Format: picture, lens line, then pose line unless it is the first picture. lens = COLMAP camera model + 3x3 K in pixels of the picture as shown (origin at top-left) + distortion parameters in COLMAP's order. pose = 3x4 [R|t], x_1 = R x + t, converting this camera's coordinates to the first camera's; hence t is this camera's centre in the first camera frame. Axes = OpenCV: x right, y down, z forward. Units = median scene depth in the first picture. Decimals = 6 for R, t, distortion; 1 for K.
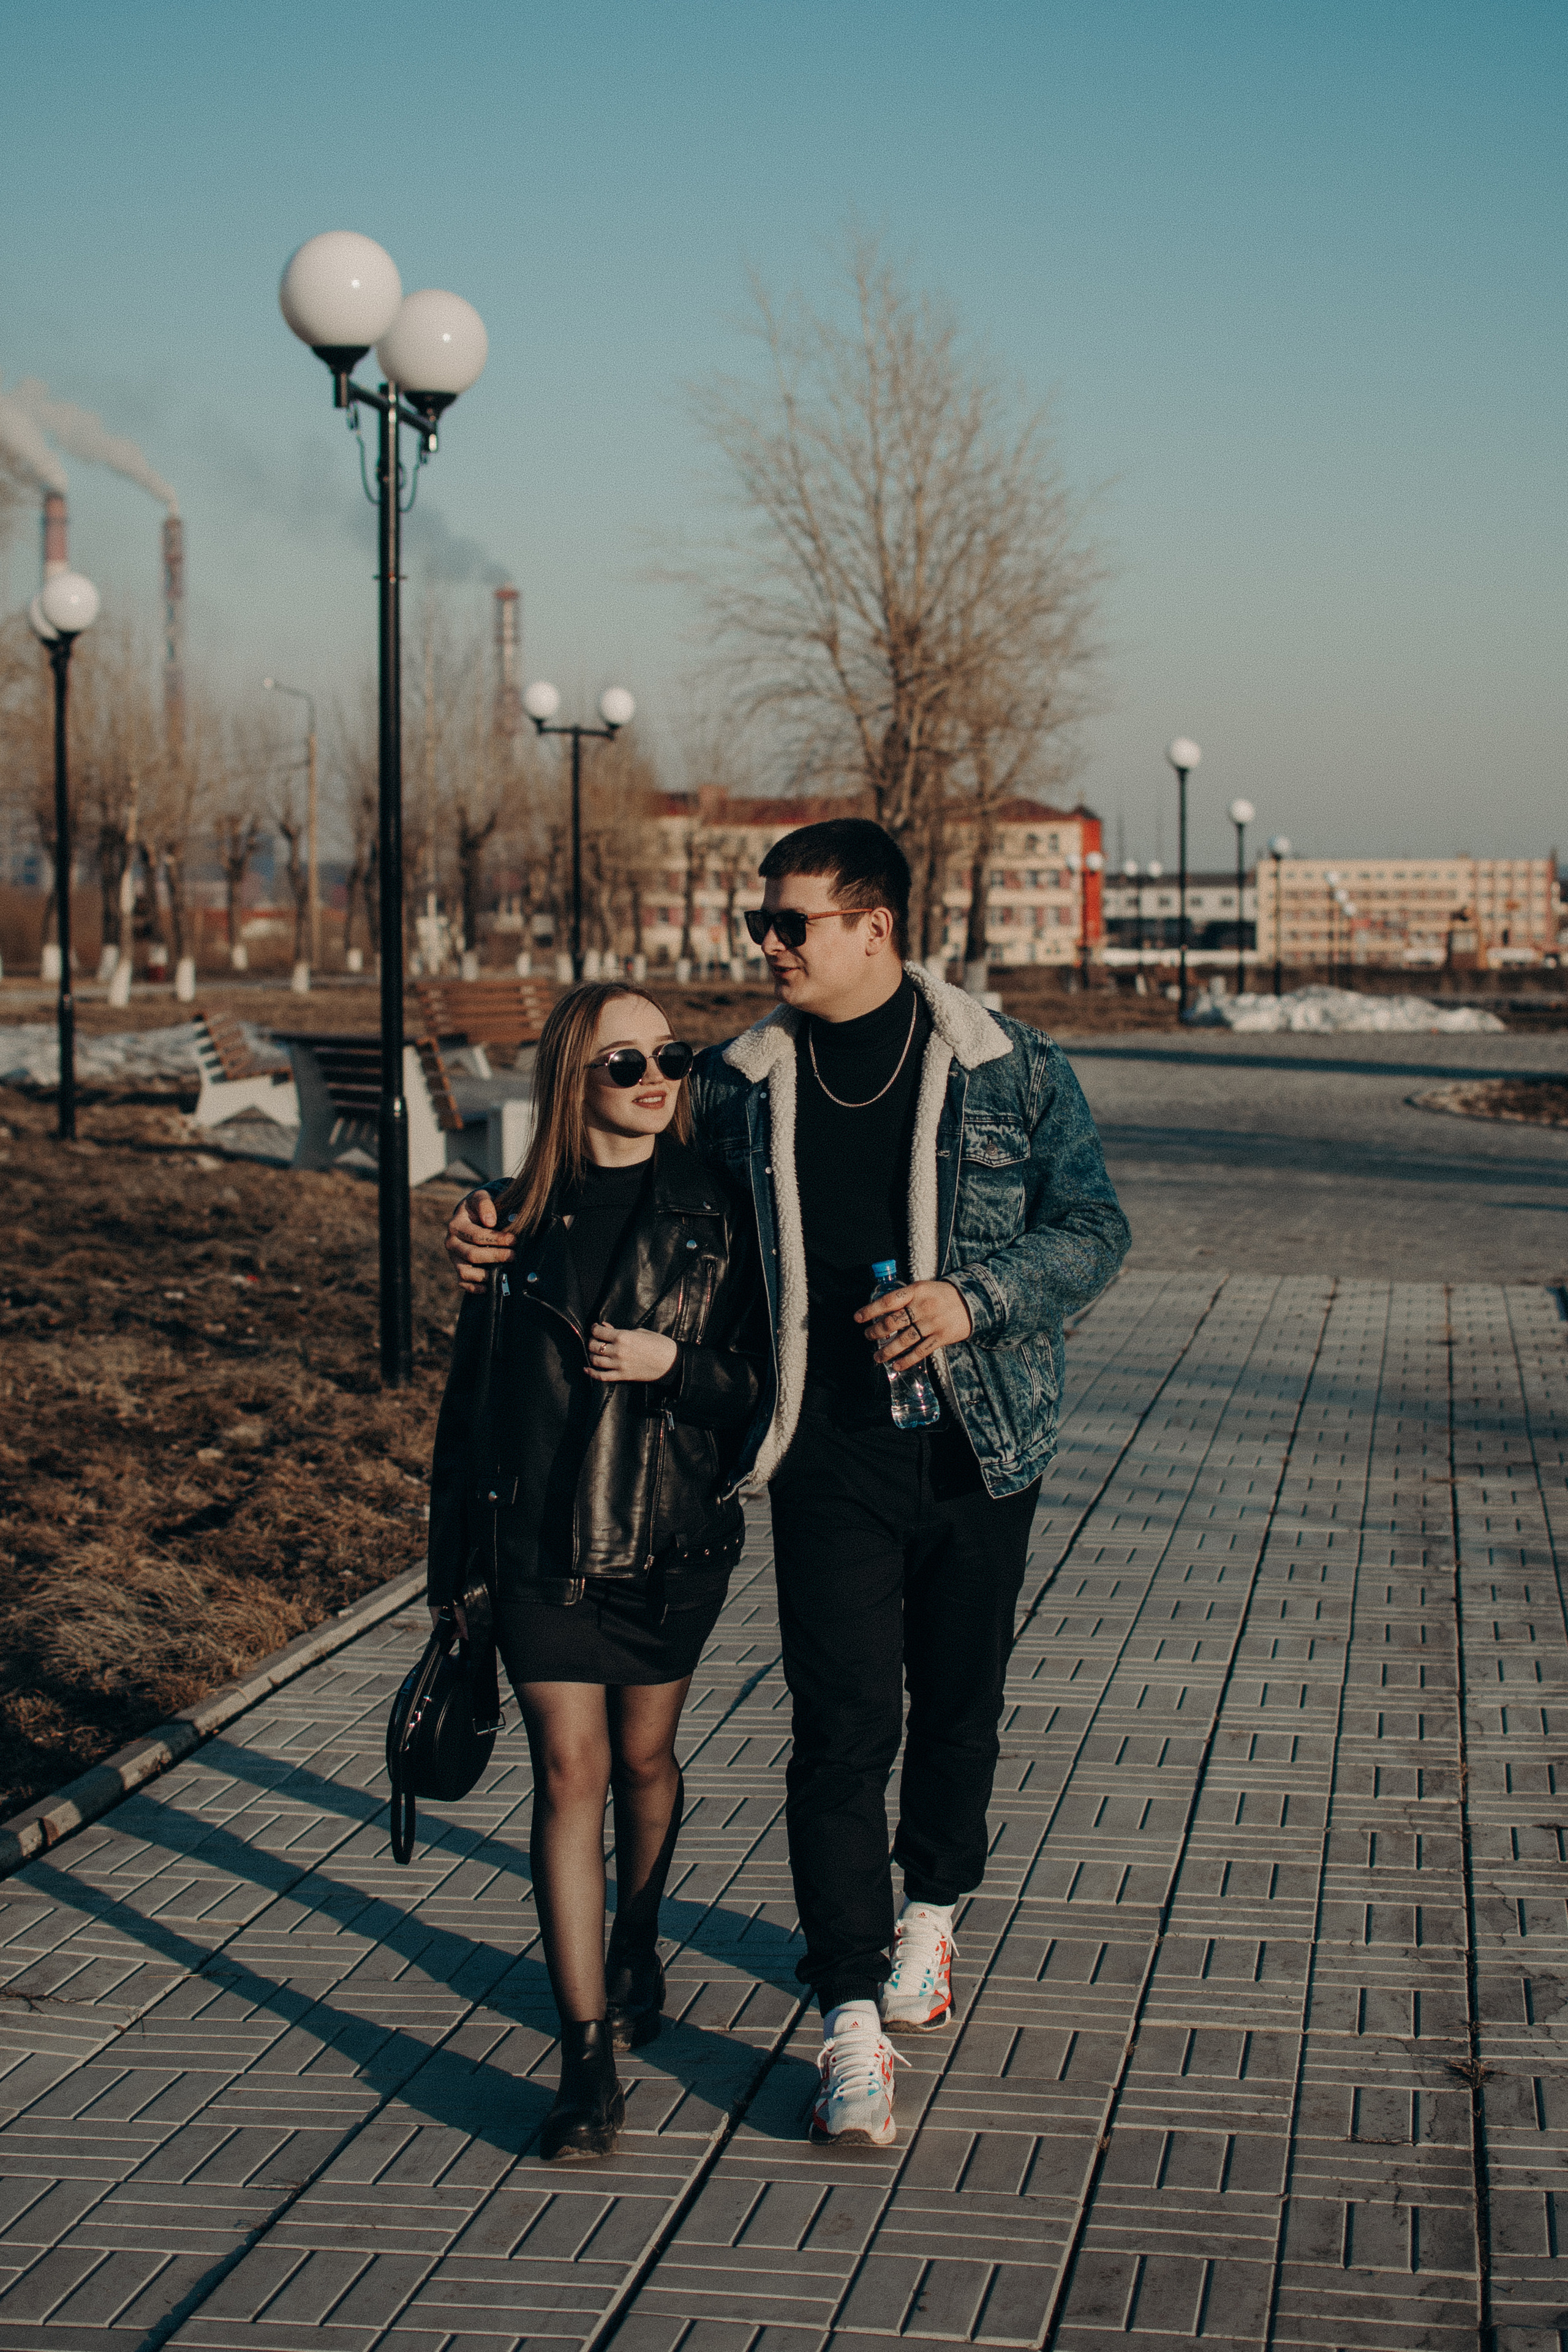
lens RADIAL K [[3593.7, 0, 784.0], [0, 3593.7, 1176.0], [0, 0, 1]] dist [-0.178729, 0.069125]
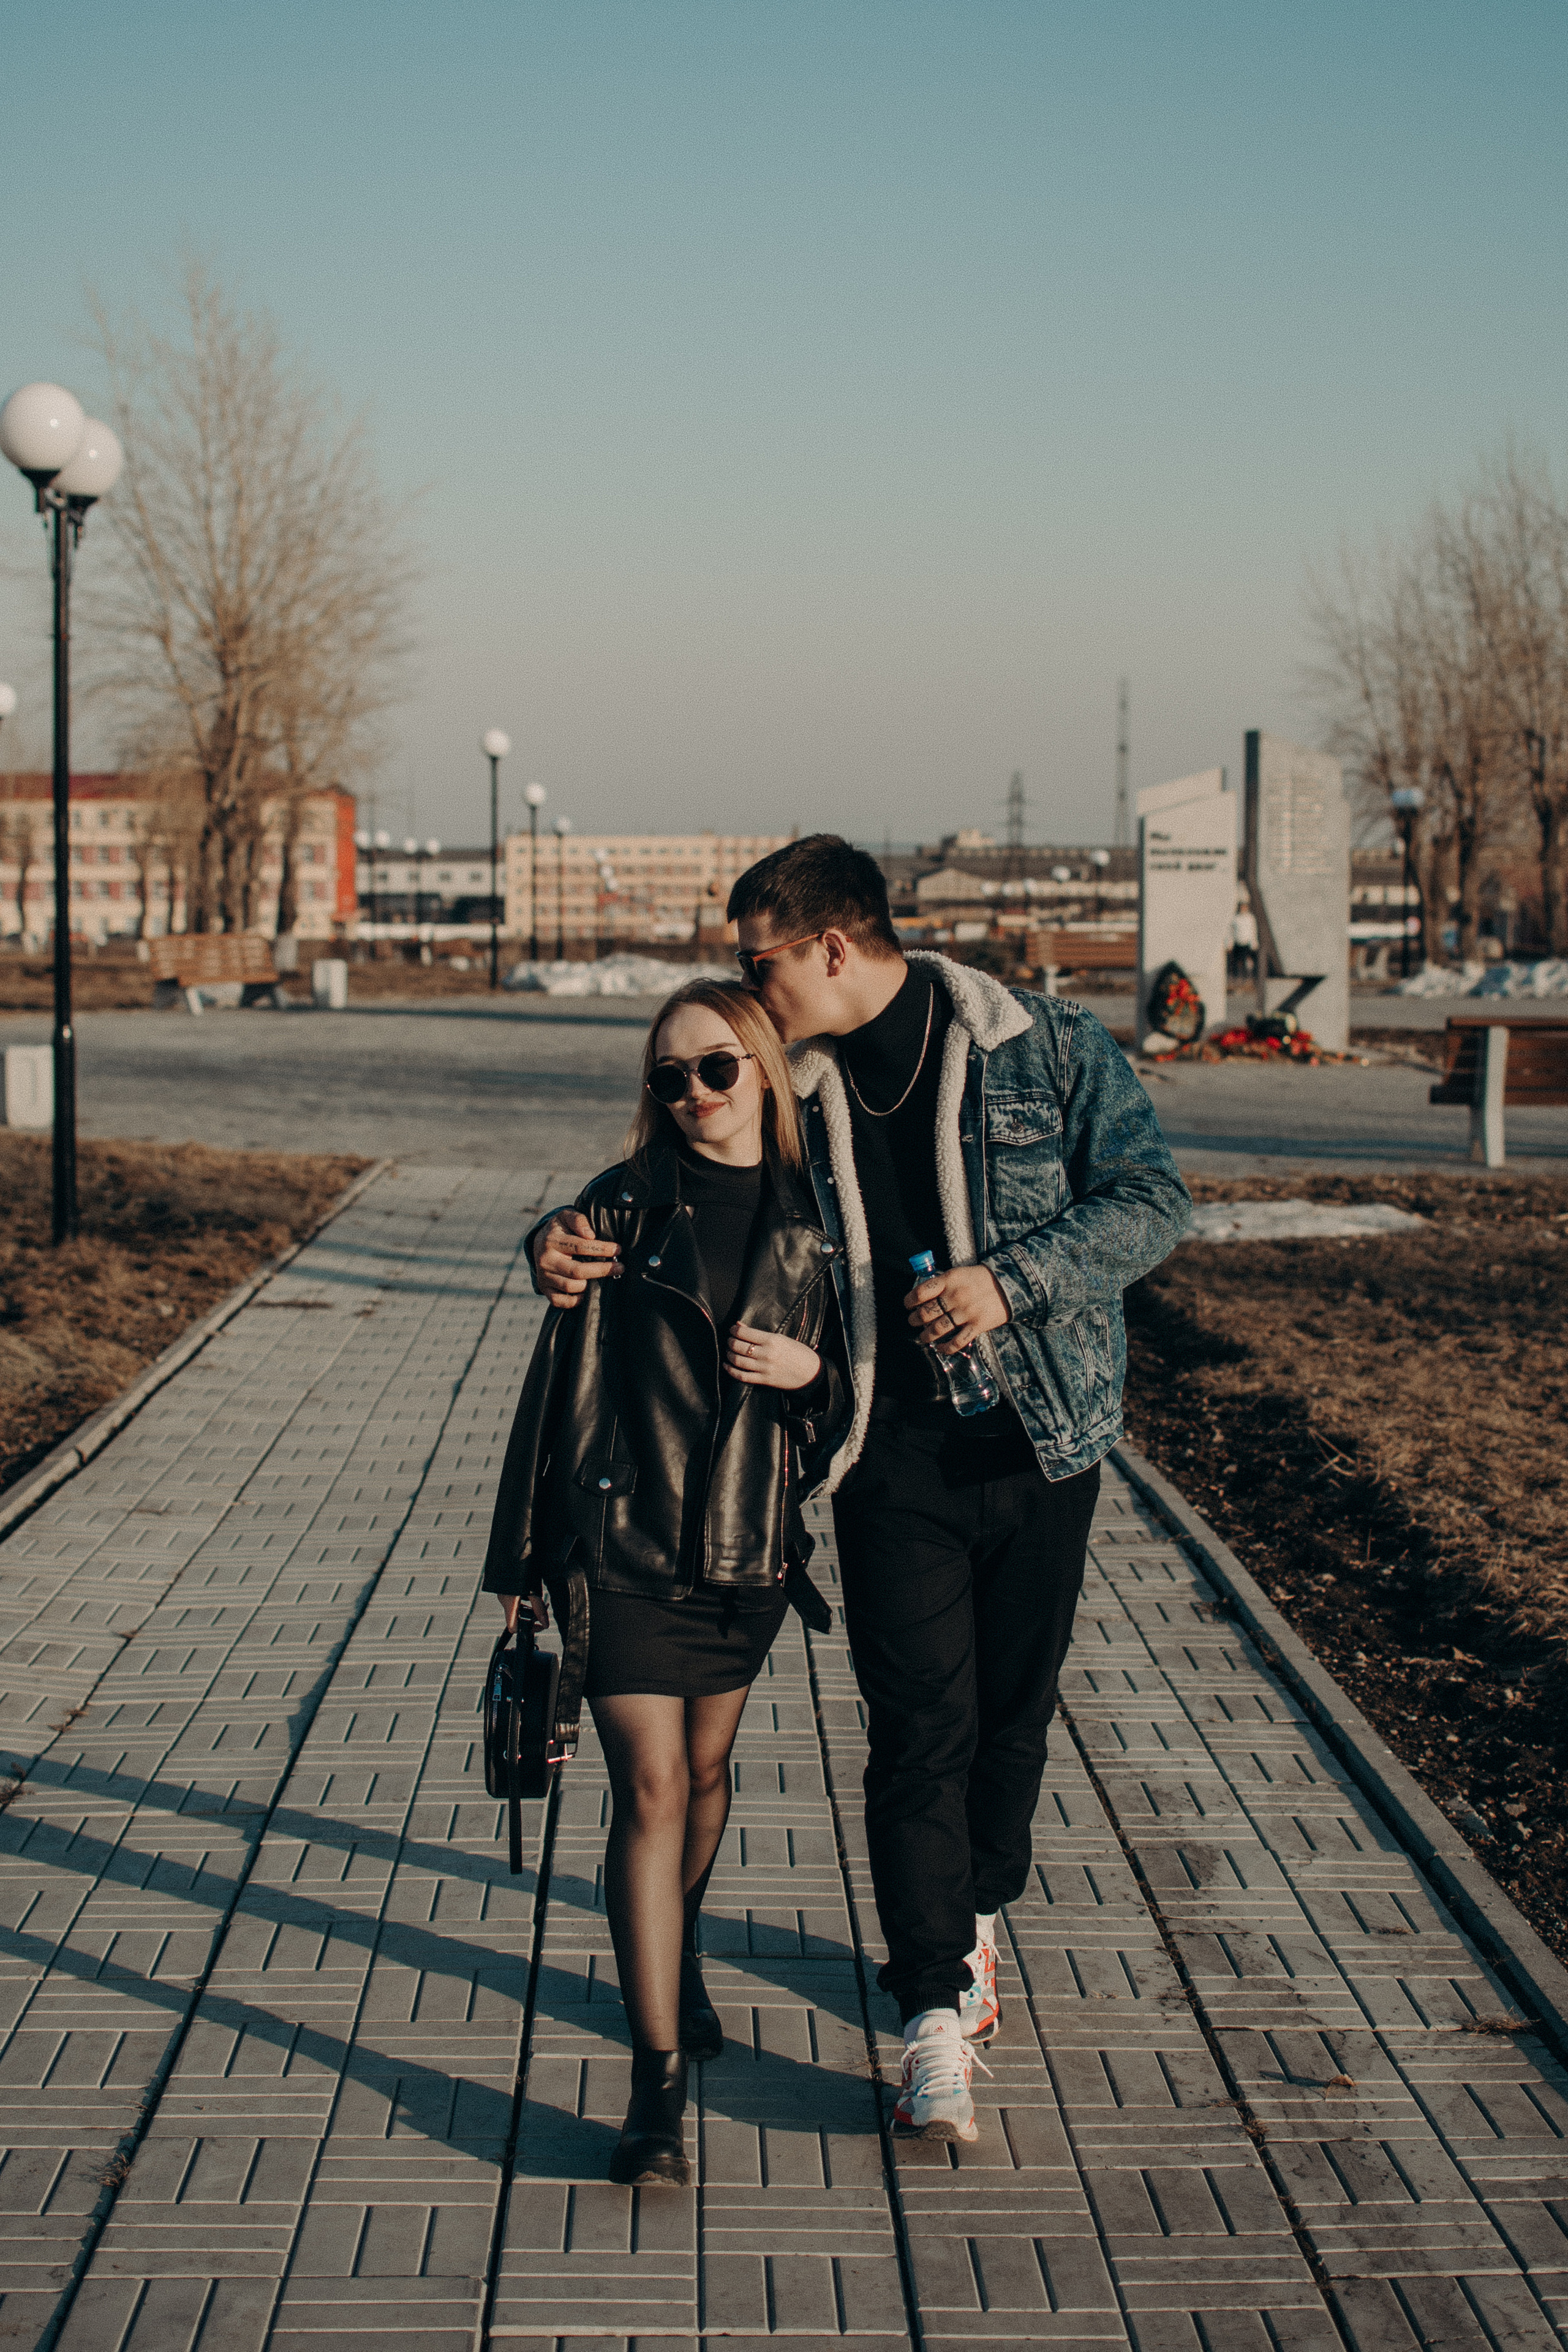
lens RADIAL K [[3572.5, 0, 784.0], [0, 3572.5, 1176.0], [0, 0, 1]] dist [-0.175846, 0.062244]
pose [[0.978020, -0.010464, 0.208246, -0.026576], [0.008906, 0.999925, 0.008415, 0.005392], [-0.208319, -0.006375, 0.978040, -0.075628]]
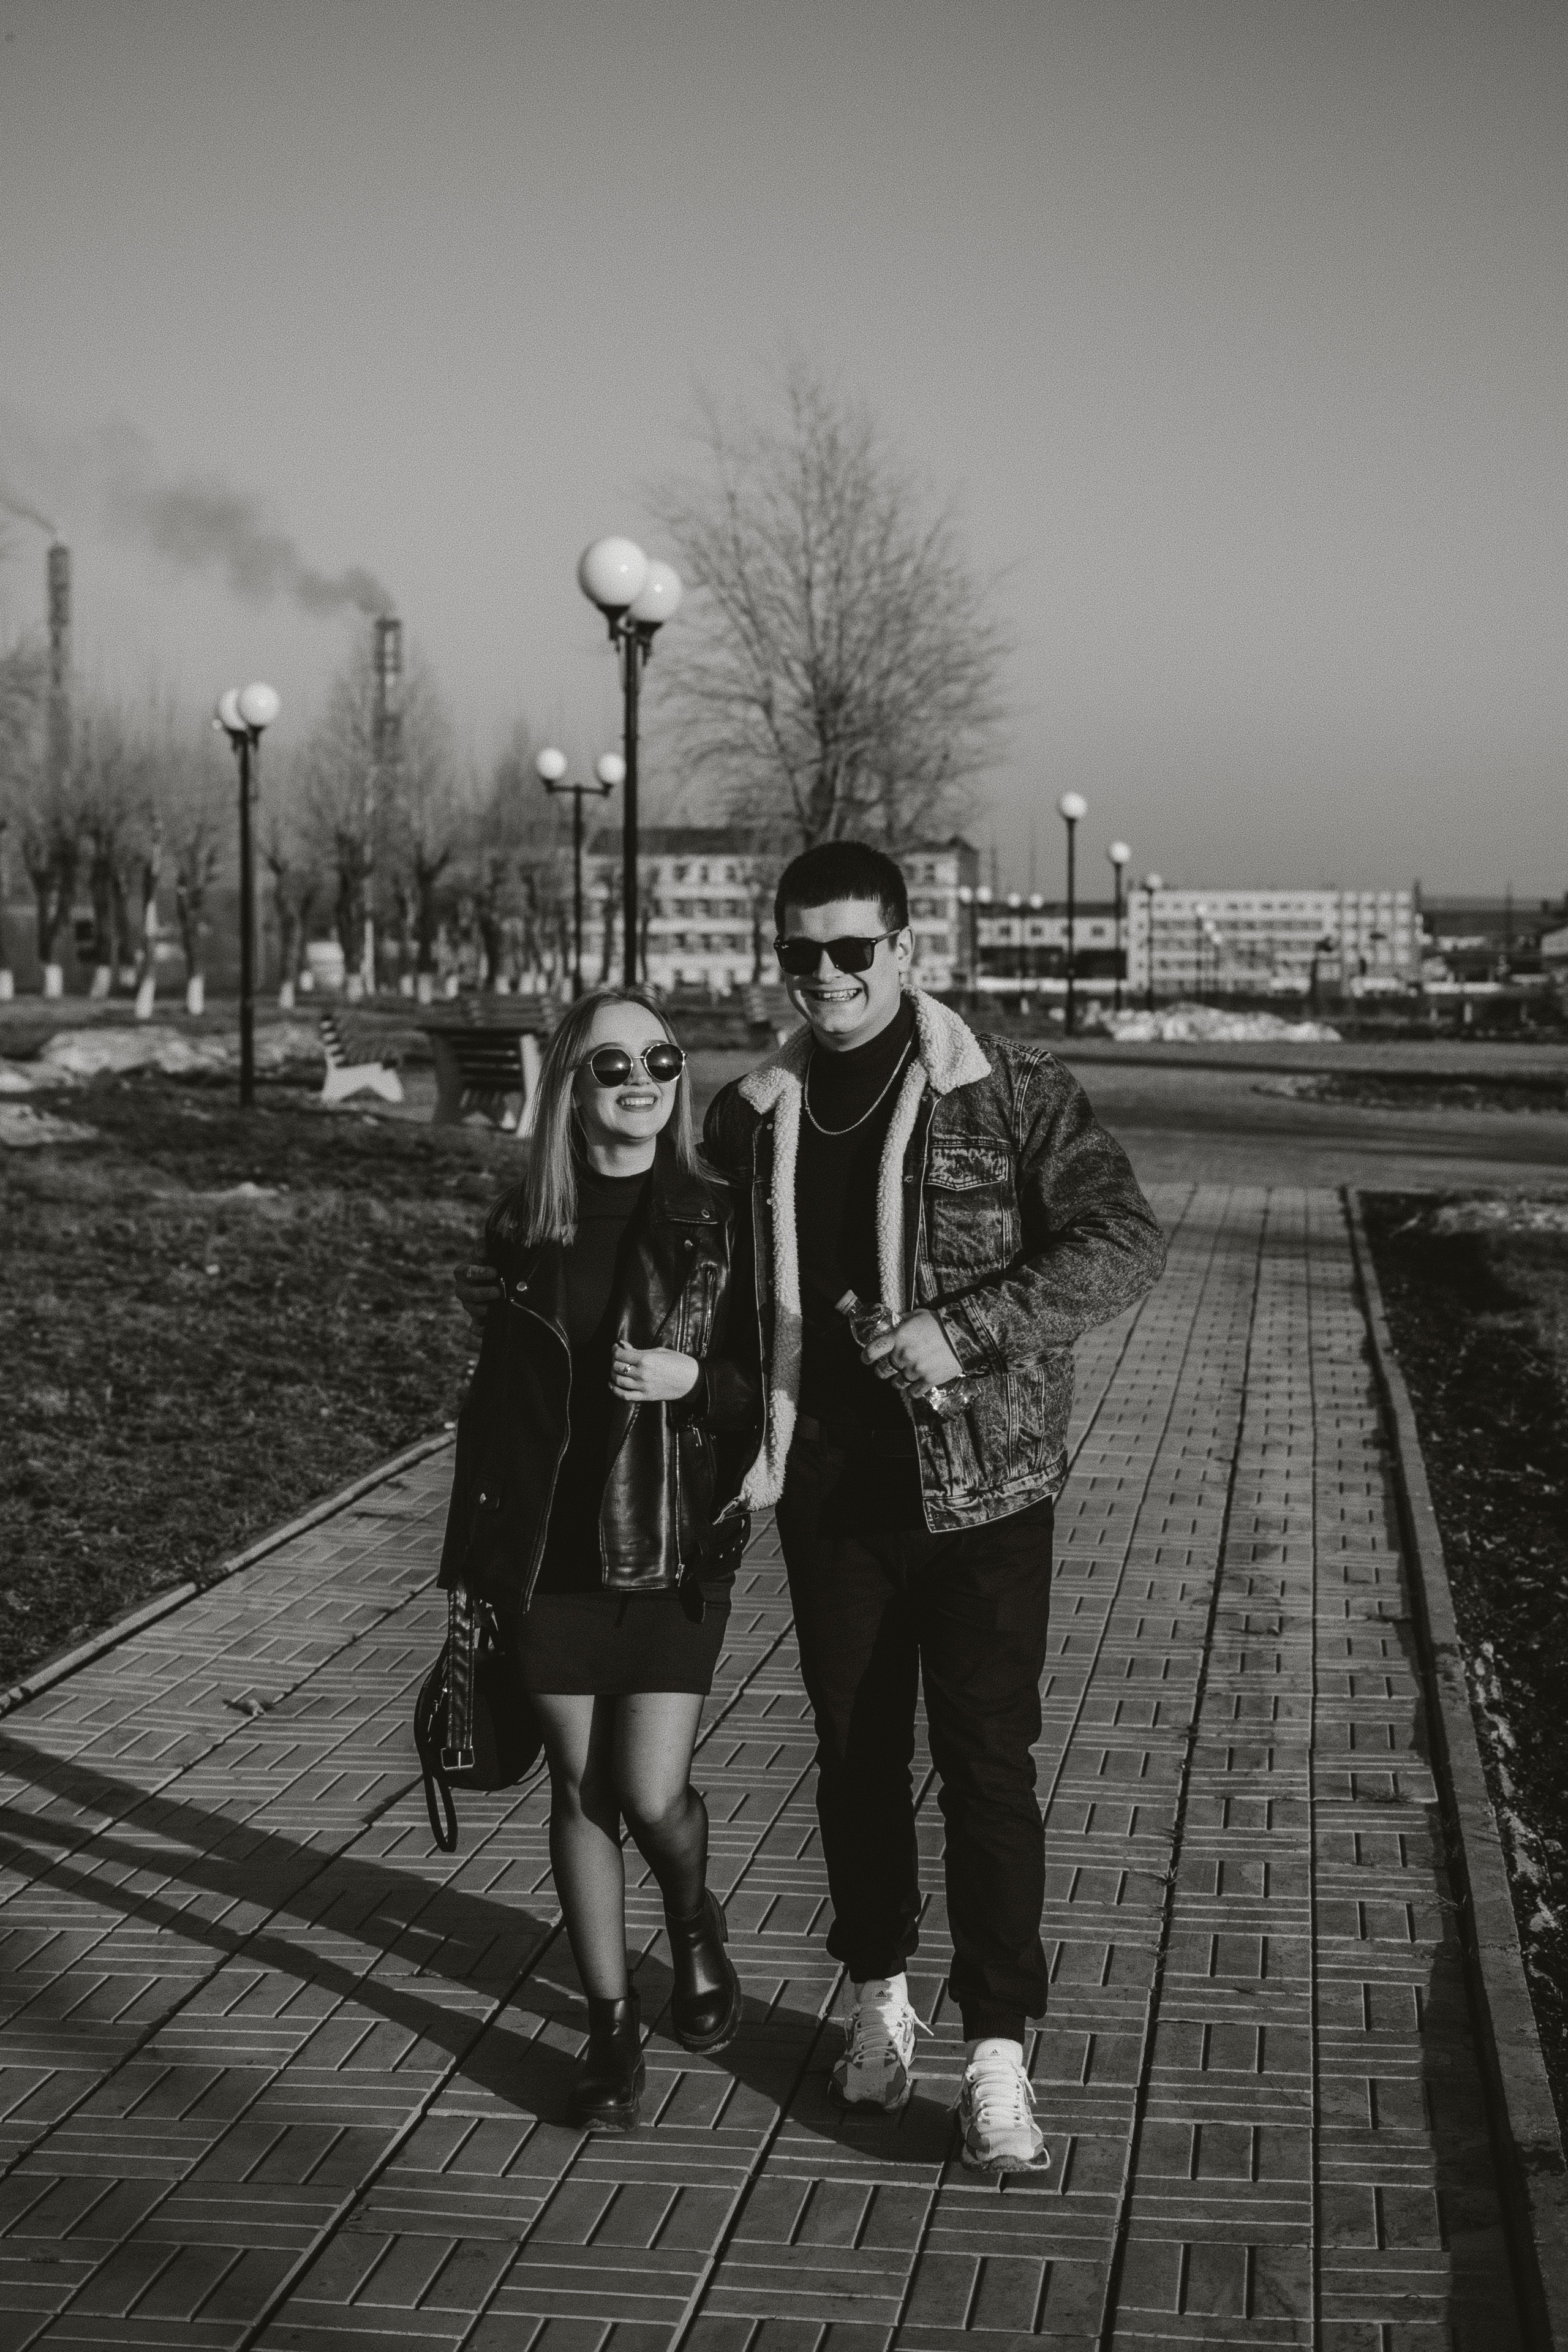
lens RADIAL K [[3572.5, 0, 784.0], [0, 3572.5, 1176.0], [0, 0, 1]] dist [-0.175846, 0.062244]
pose [[0.999357, 0.003380, 0.035686, -0.021116], [-0.003120, 0.999968, -0.007329, 0.010712], [-0.035710, 0.007213, 0.999336, -0.143919]]
